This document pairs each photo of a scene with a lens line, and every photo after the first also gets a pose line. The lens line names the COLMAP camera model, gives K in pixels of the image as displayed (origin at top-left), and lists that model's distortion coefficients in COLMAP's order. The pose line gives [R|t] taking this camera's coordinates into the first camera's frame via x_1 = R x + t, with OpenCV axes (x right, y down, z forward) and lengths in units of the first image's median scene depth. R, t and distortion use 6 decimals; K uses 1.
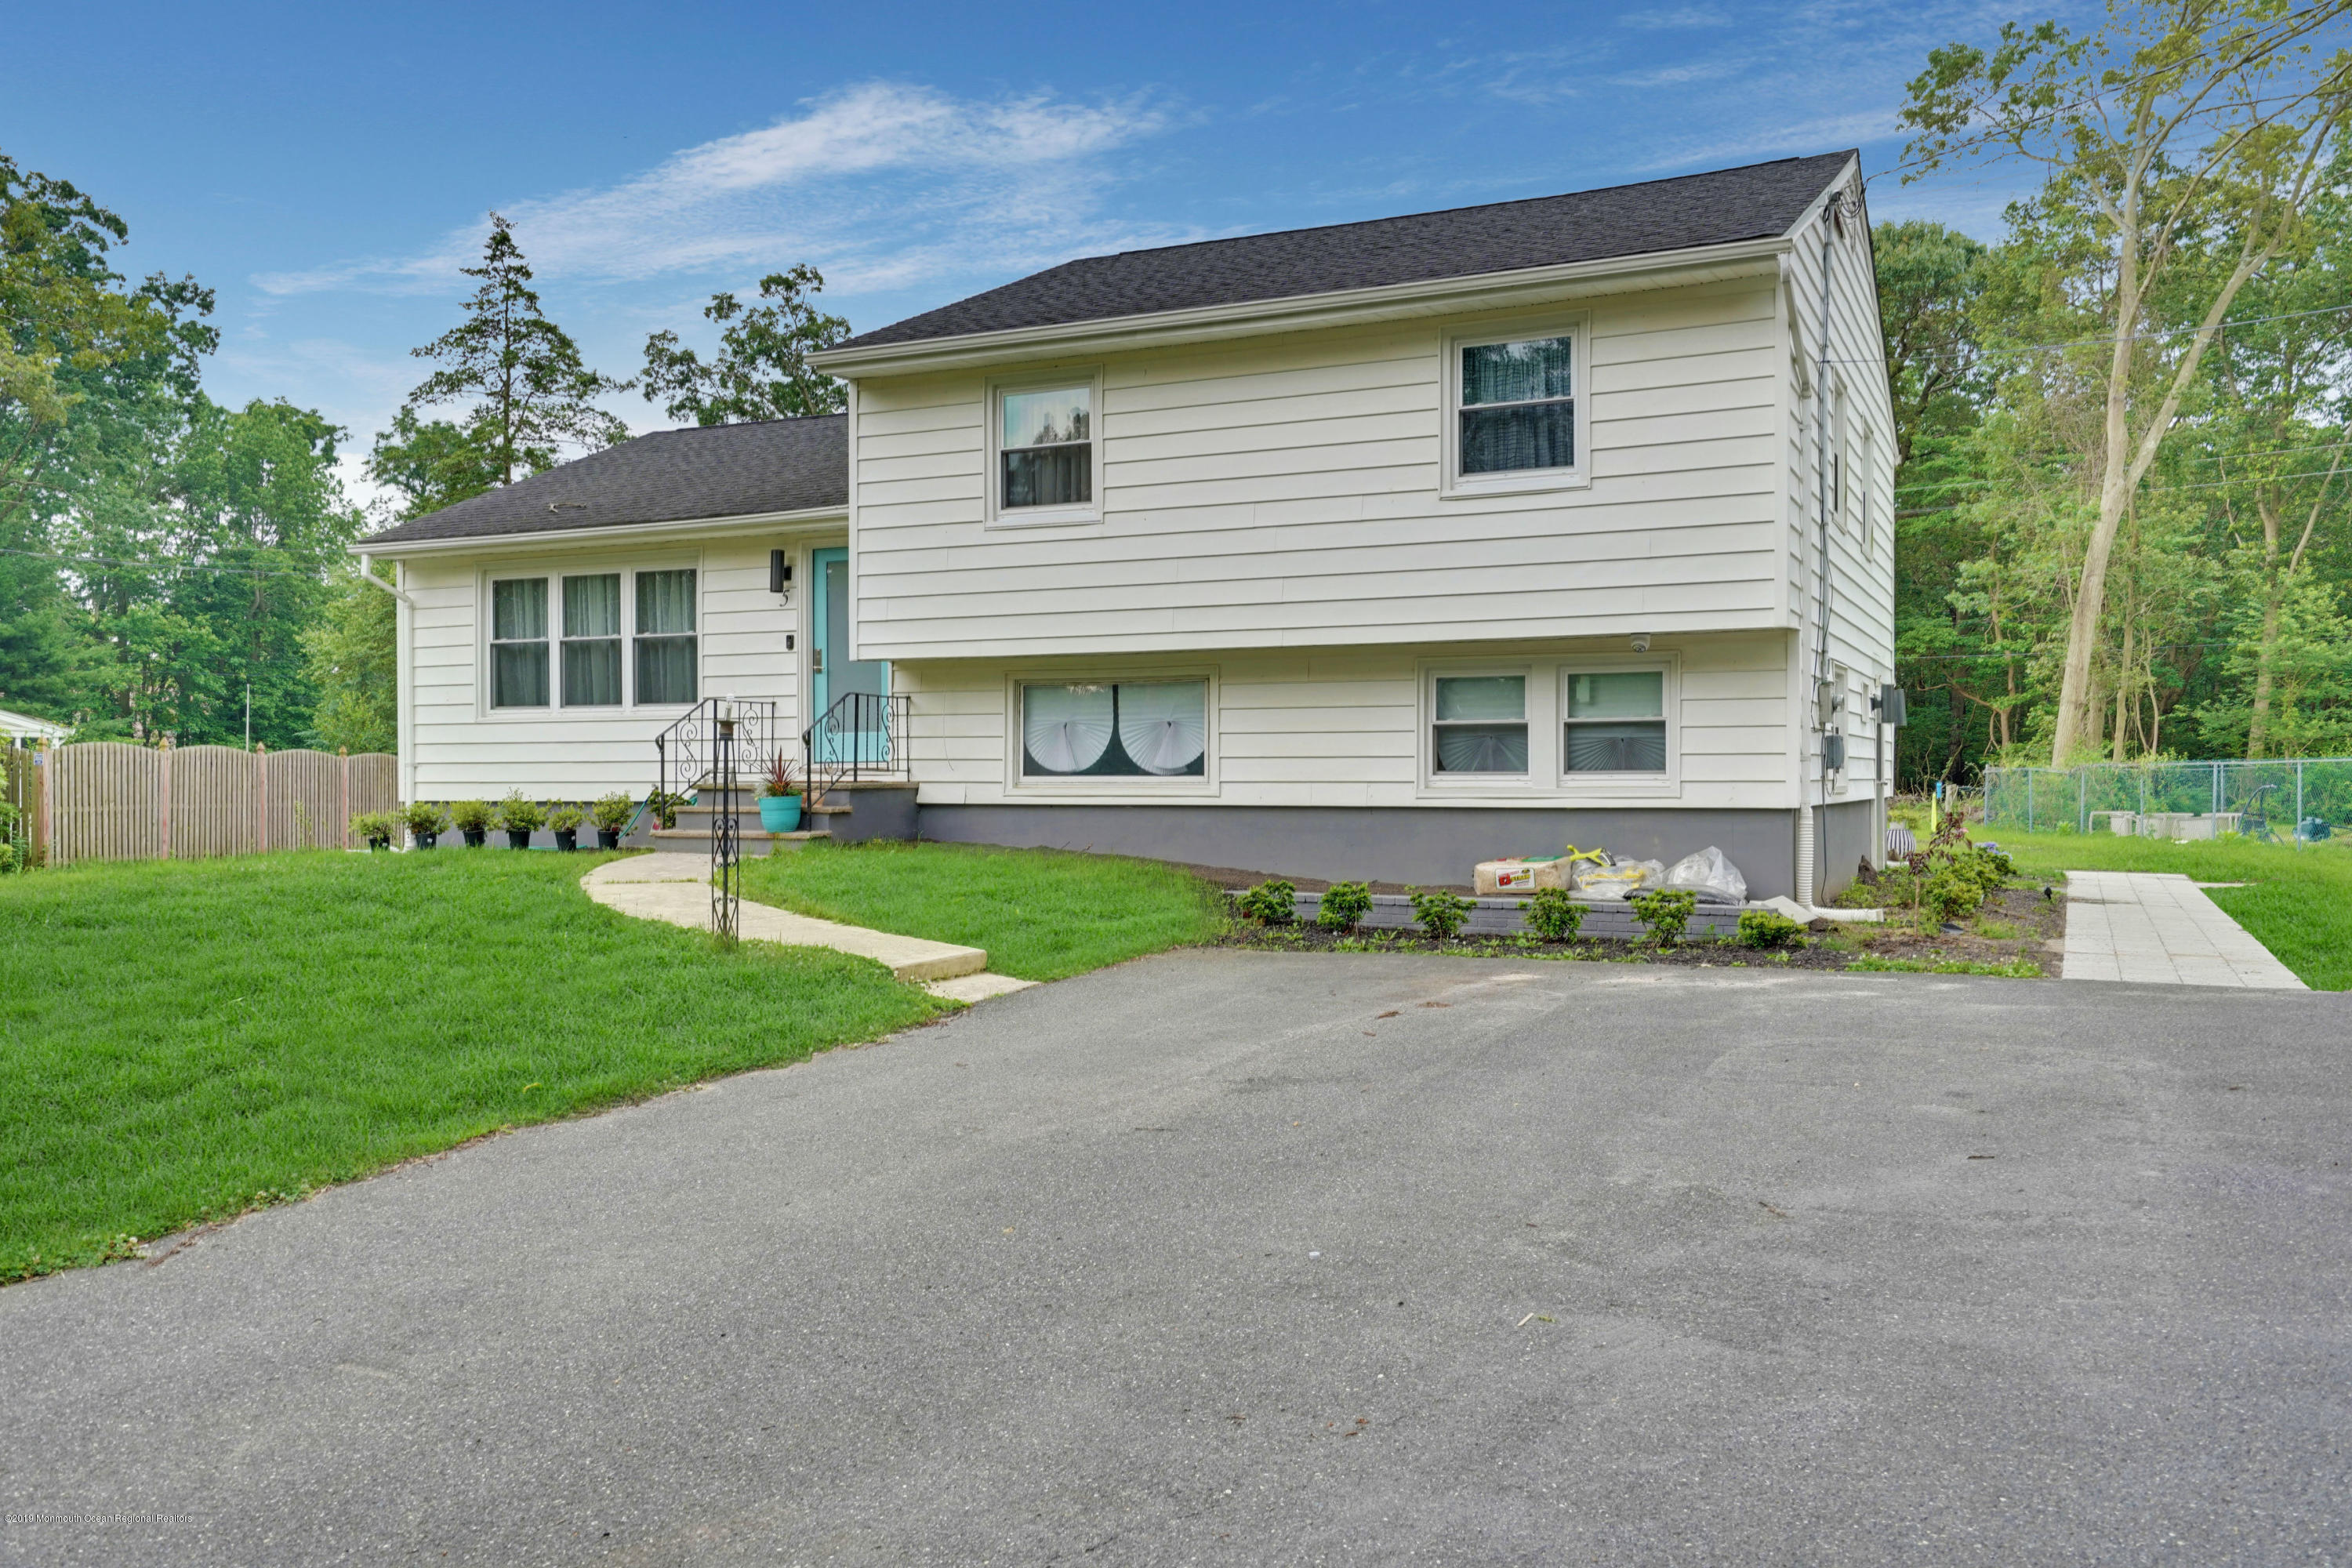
lens RADIAL K [[1865.3, 0, 1167.7], [0, 1865.3, 797.3], [0, 0, 1]] dist [0.015494, 0.015926]
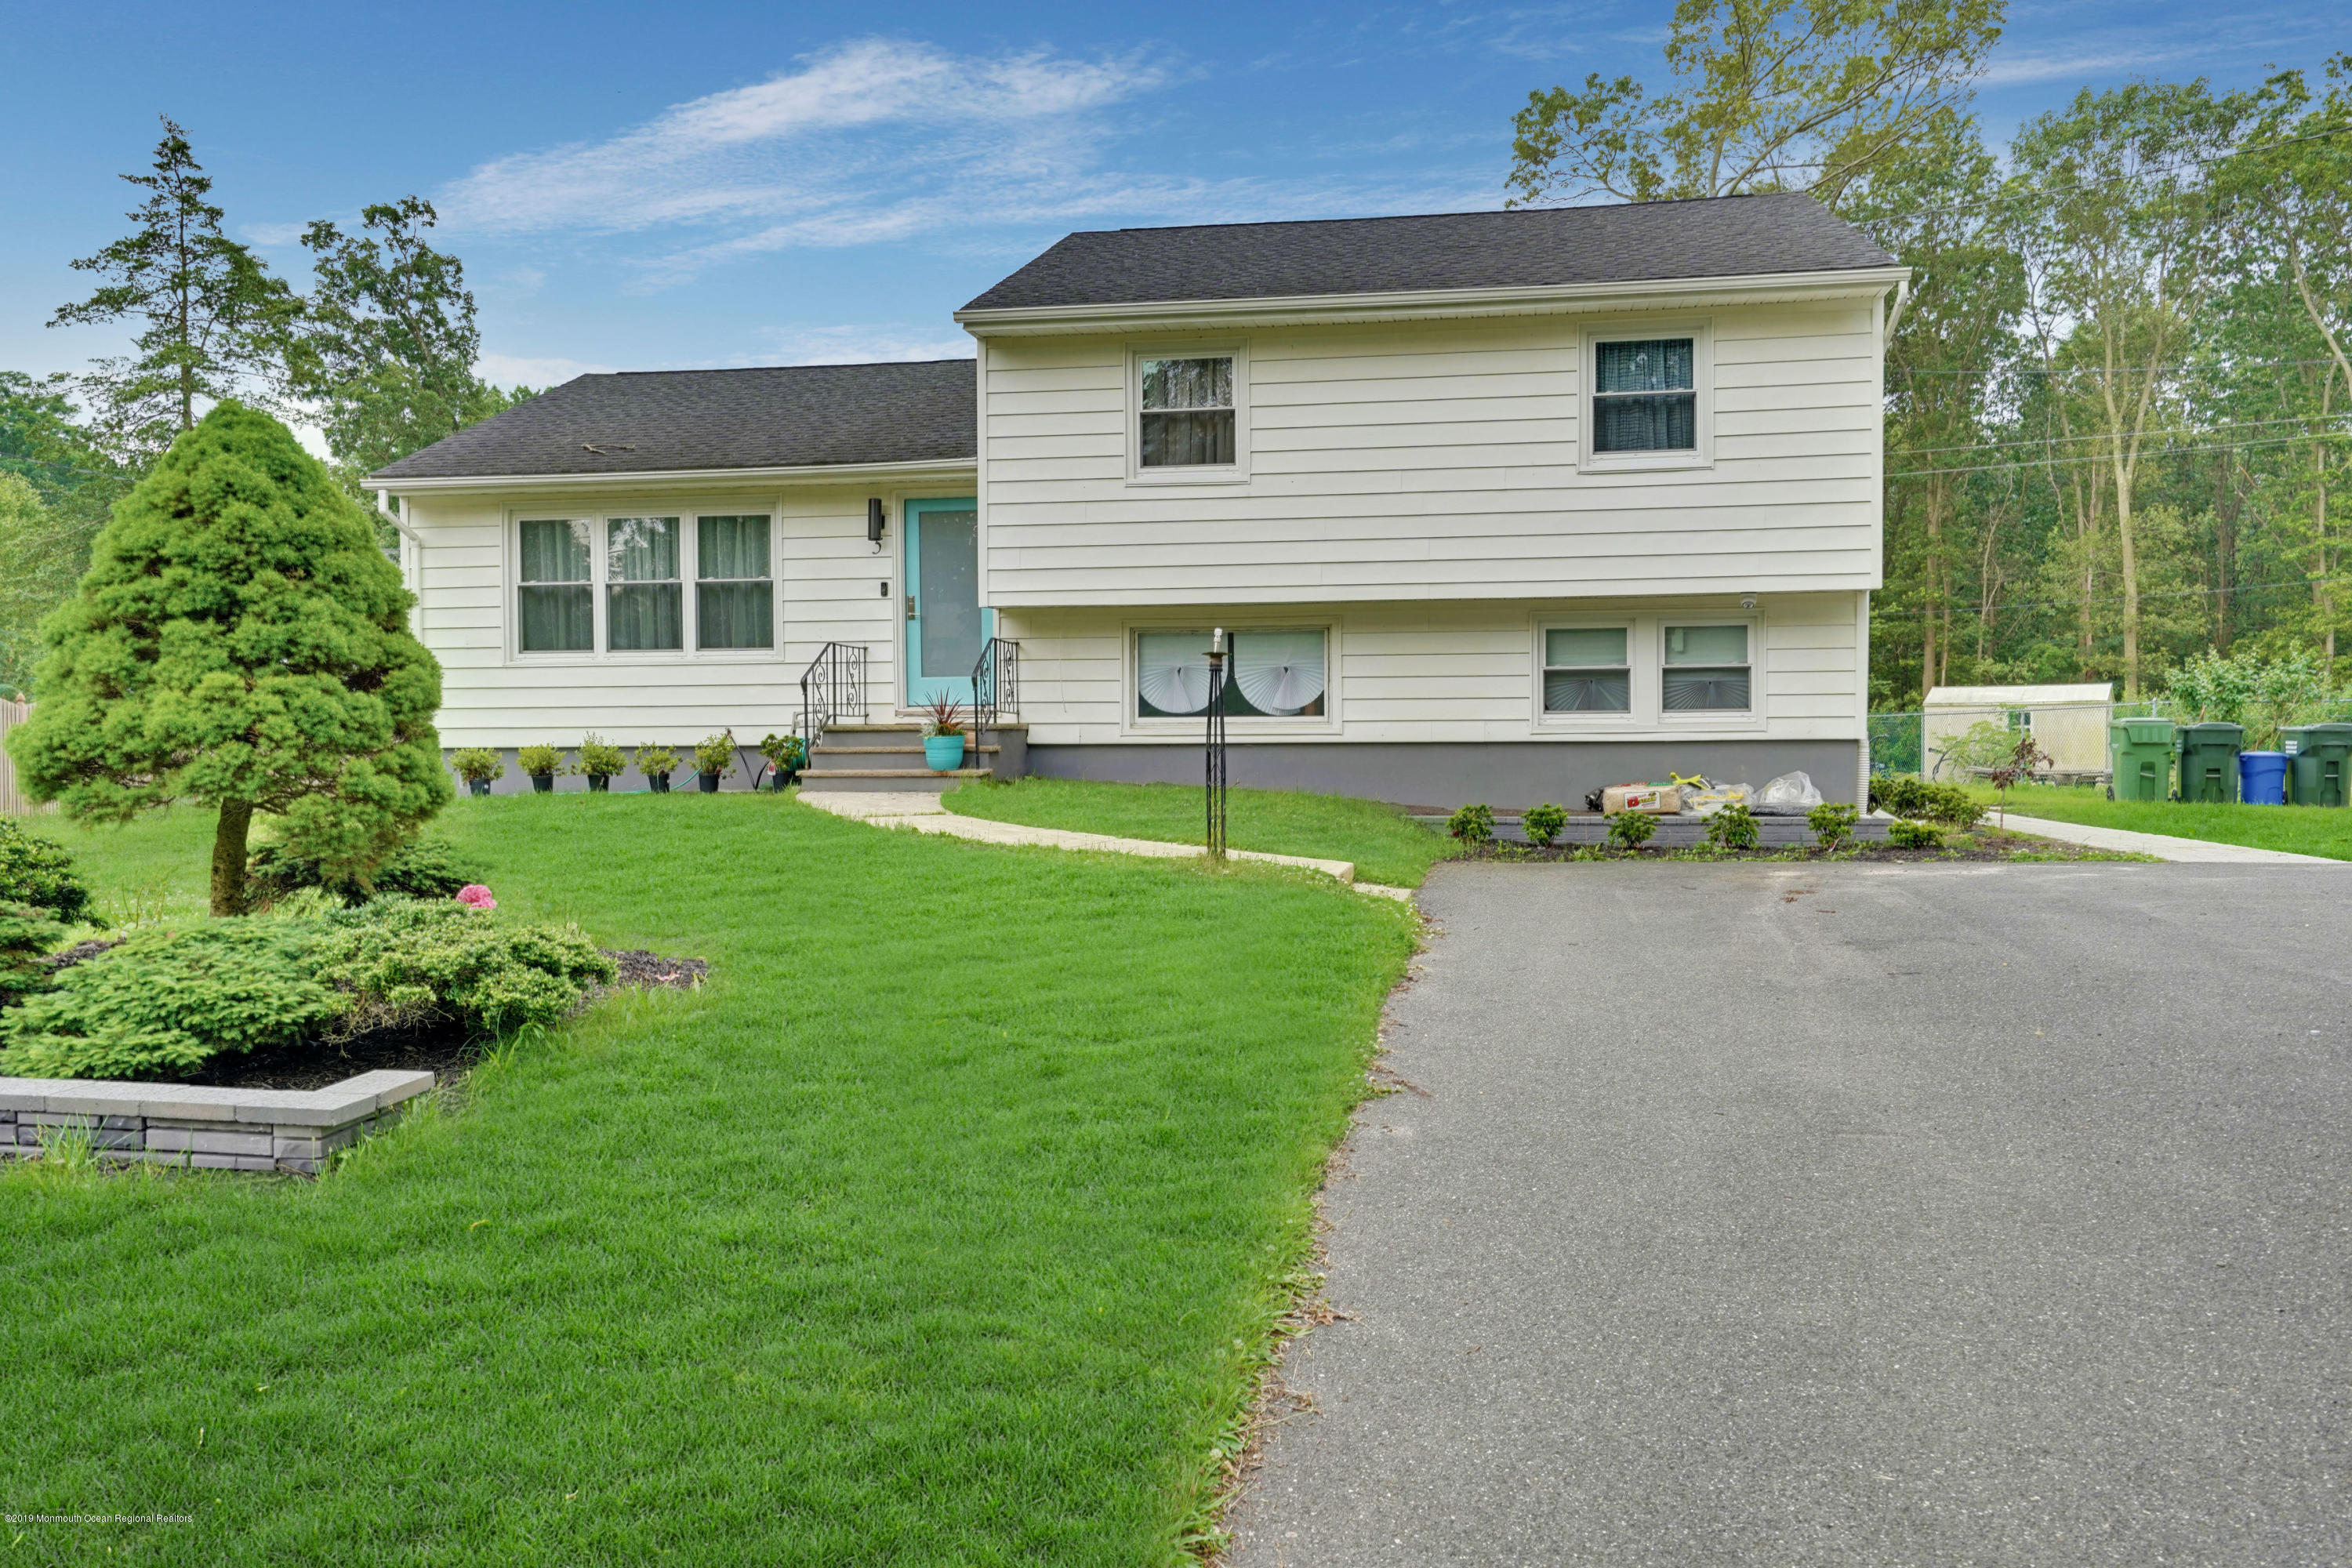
lens RADIAL K [[1797.4, 0, 1196.3], [0, 1797.4, 845.9], [0, 0, 1]] dist [0.007731, 0.010815]
pose [[0.958083, -0.021239, 0.285704, -0.323676], [0.008031, 0.998847, 0.047323, 0.013047], [-0.286380, -0.043045, 0.957149, -0.006585]]
